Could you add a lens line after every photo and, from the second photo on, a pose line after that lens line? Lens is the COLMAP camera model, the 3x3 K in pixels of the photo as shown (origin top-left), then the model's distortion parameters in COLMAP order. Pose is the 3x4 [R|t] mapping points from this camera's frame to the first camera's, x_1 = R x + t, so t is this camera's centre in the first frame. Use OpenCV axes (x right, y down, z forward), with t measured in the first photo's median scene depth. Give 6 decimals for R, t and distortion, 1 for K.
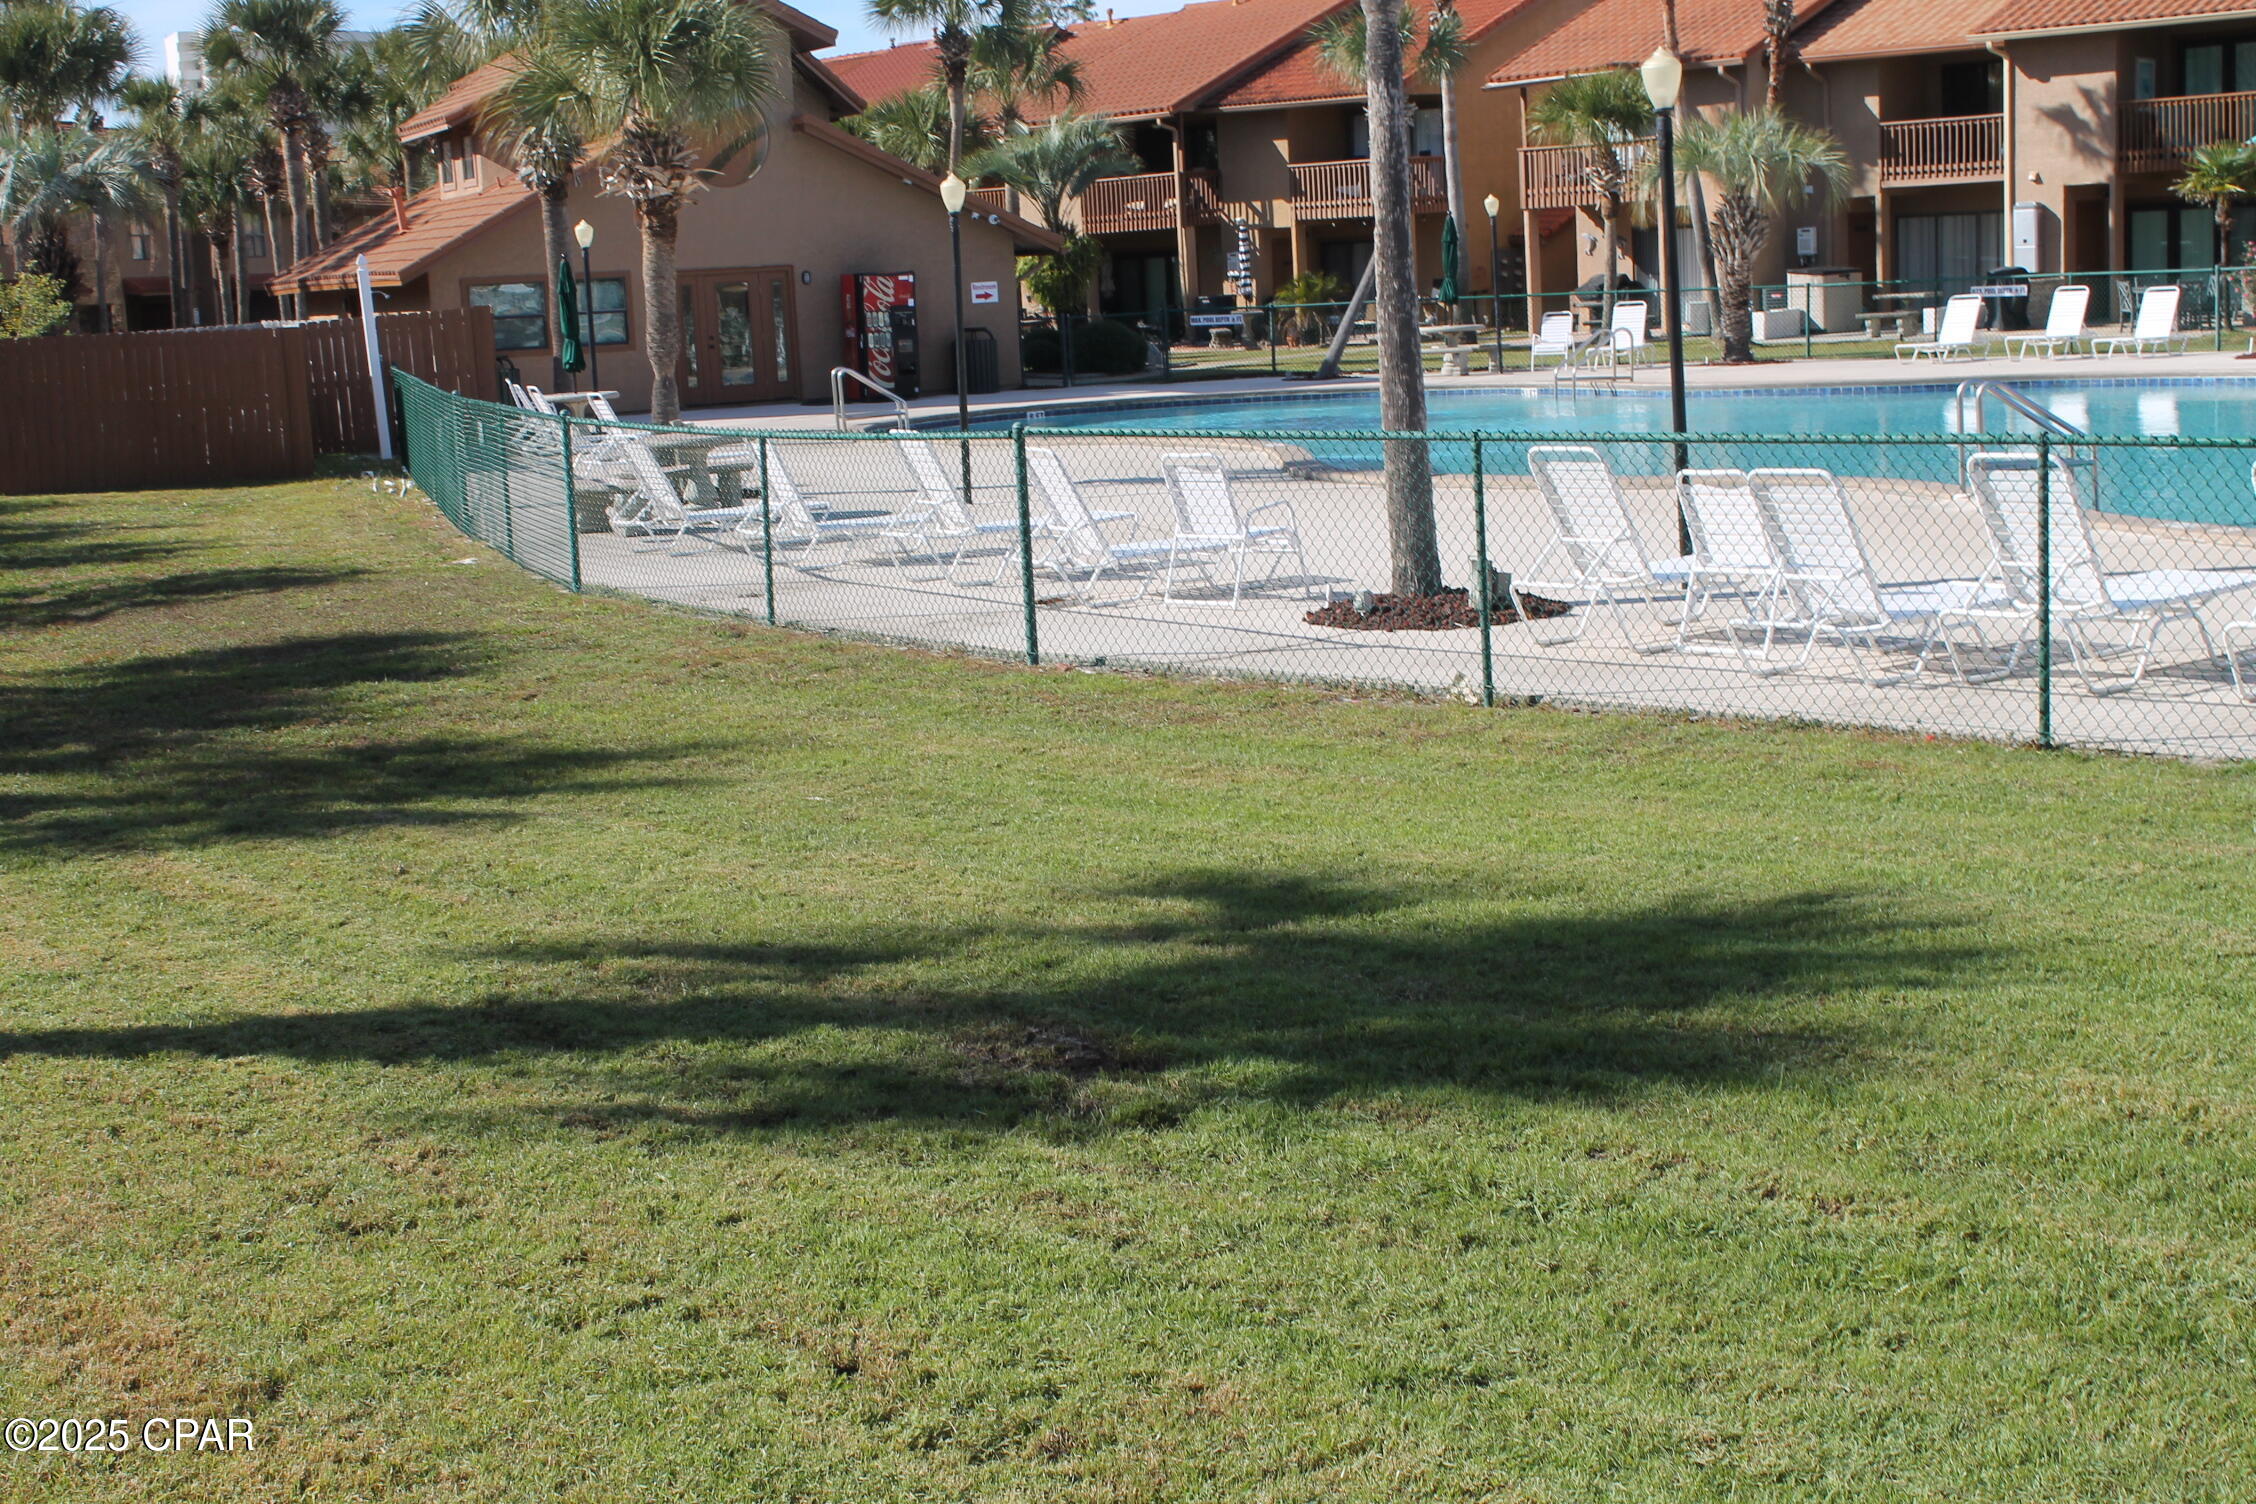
lens RADIAL K [[3178.6, 0, 1128.0], [0, 3178.6, 752.0], [0, 0, 1]] dist [-0.051548, 0.186479]
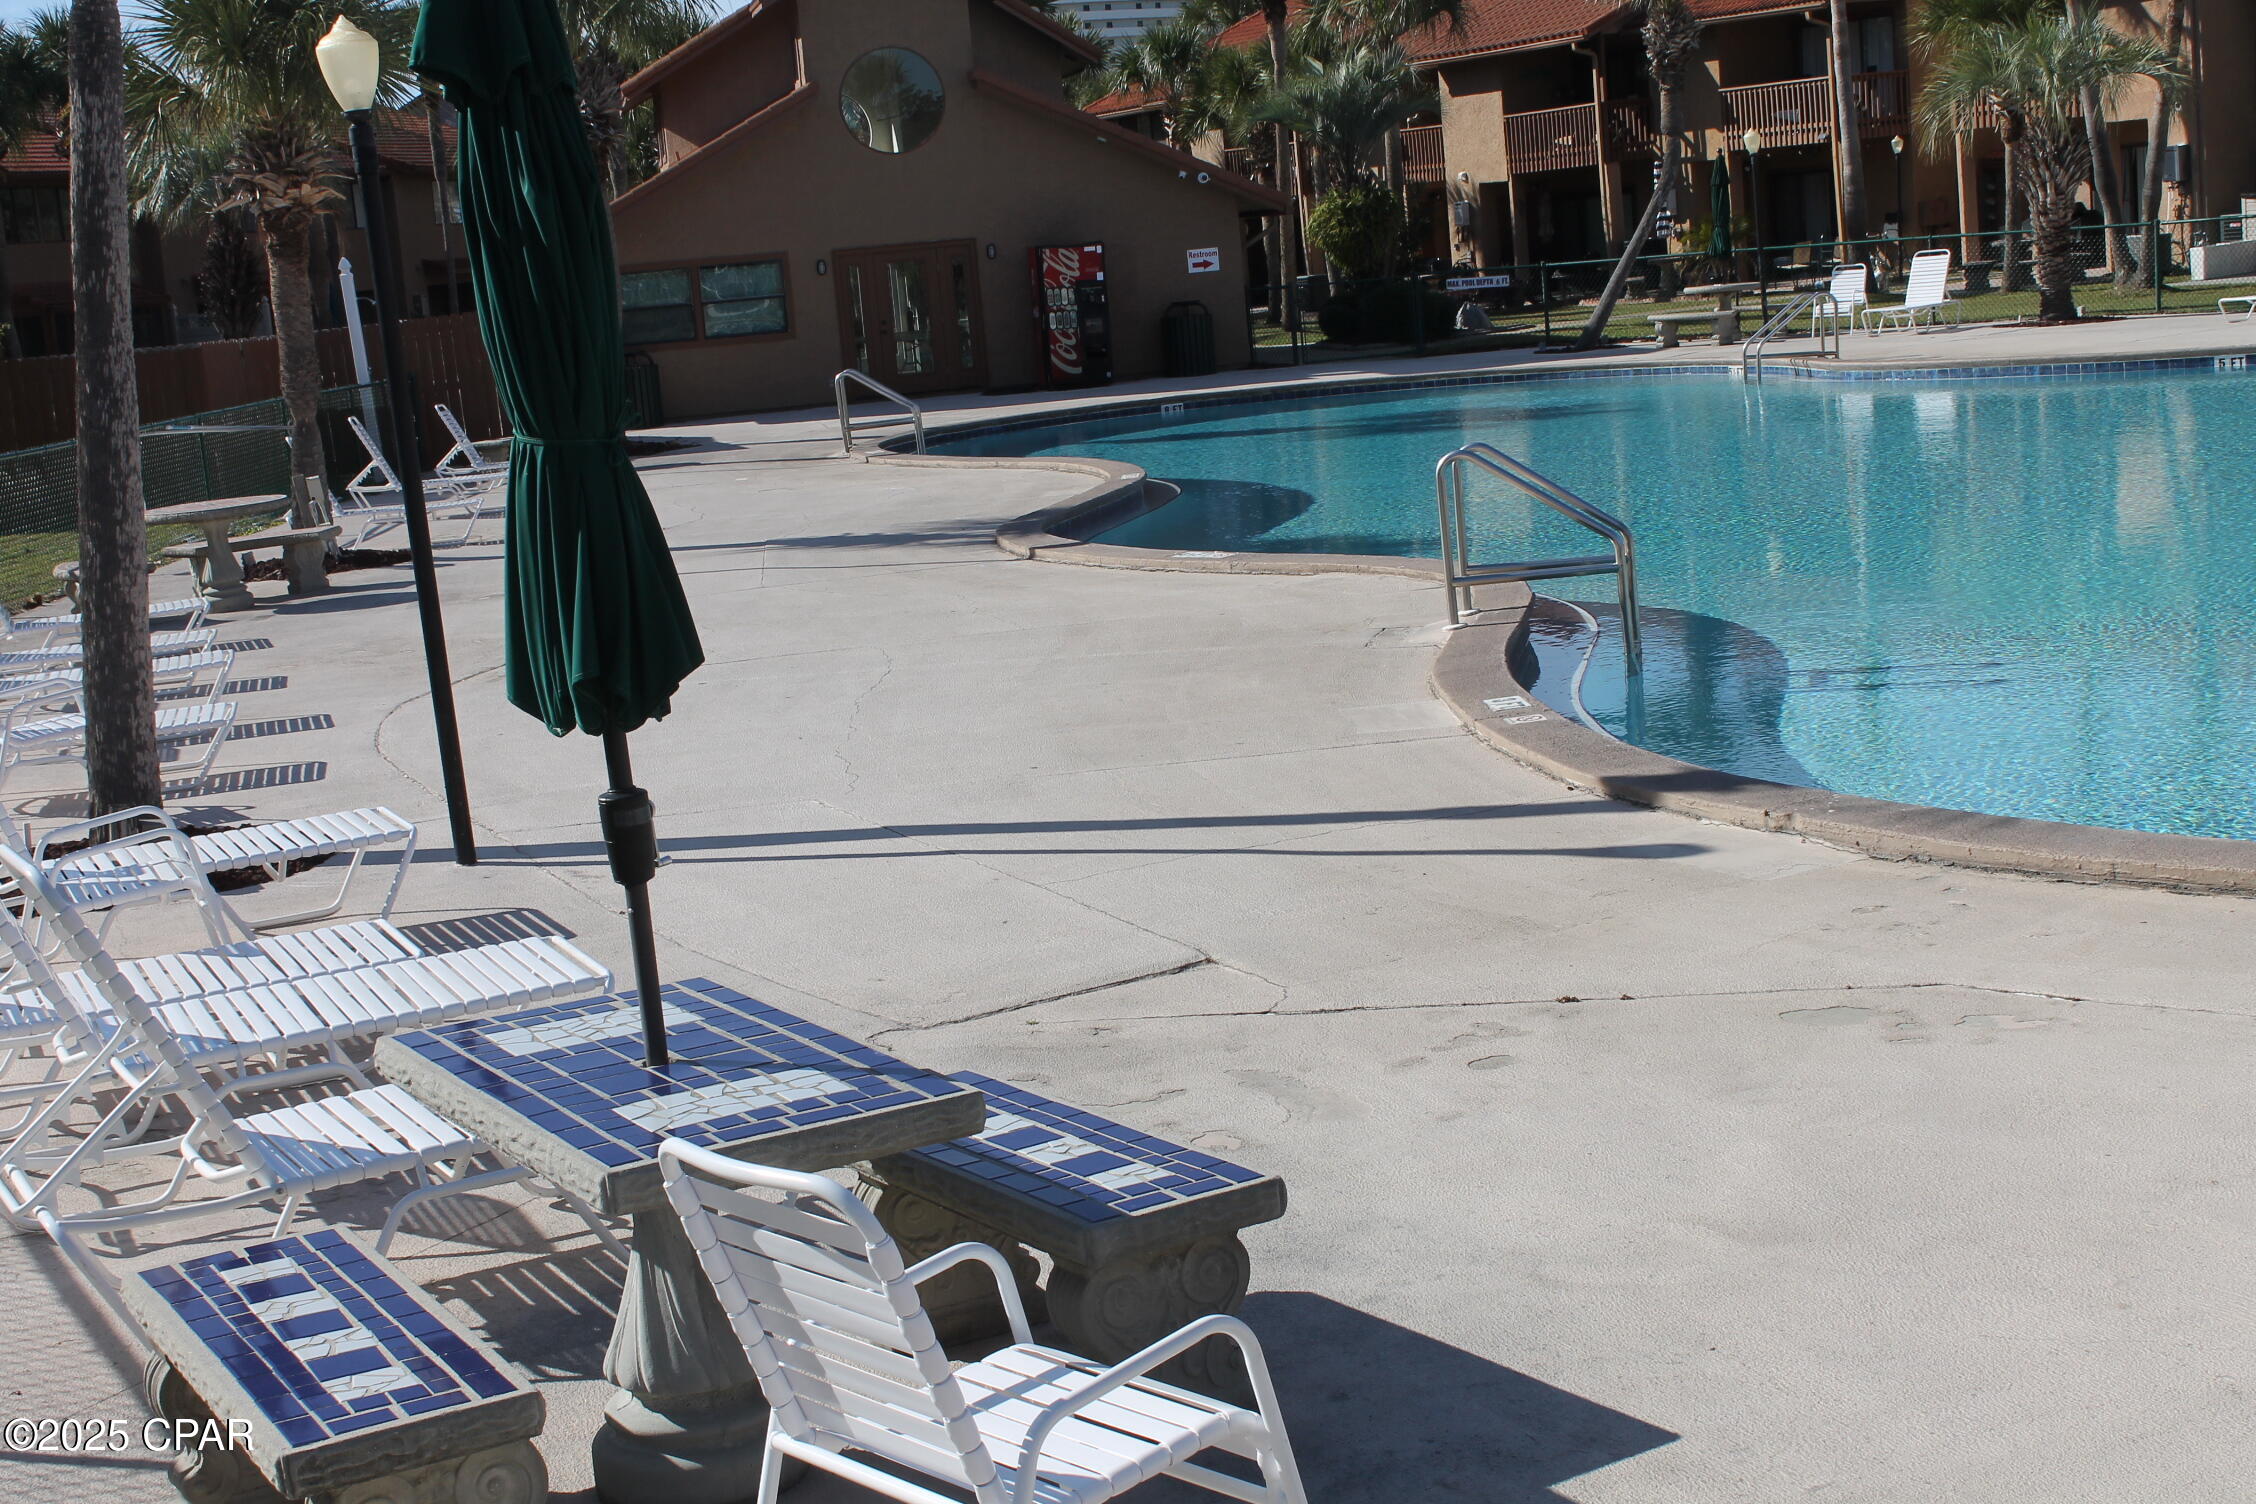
lens RADIAL K [[3178.6, 0, 1128.0], [0, 3178.6, 752.0], [0, 0, 1]] dist [-0.051548, 0.186479]
pose [[0.966505, 0.008007, -0.256523, 0.168342], [-0.001815, 0.999702, 0.024362, -0.030334], [0.256642, -0.023081, 0.966231, 0.141365]]
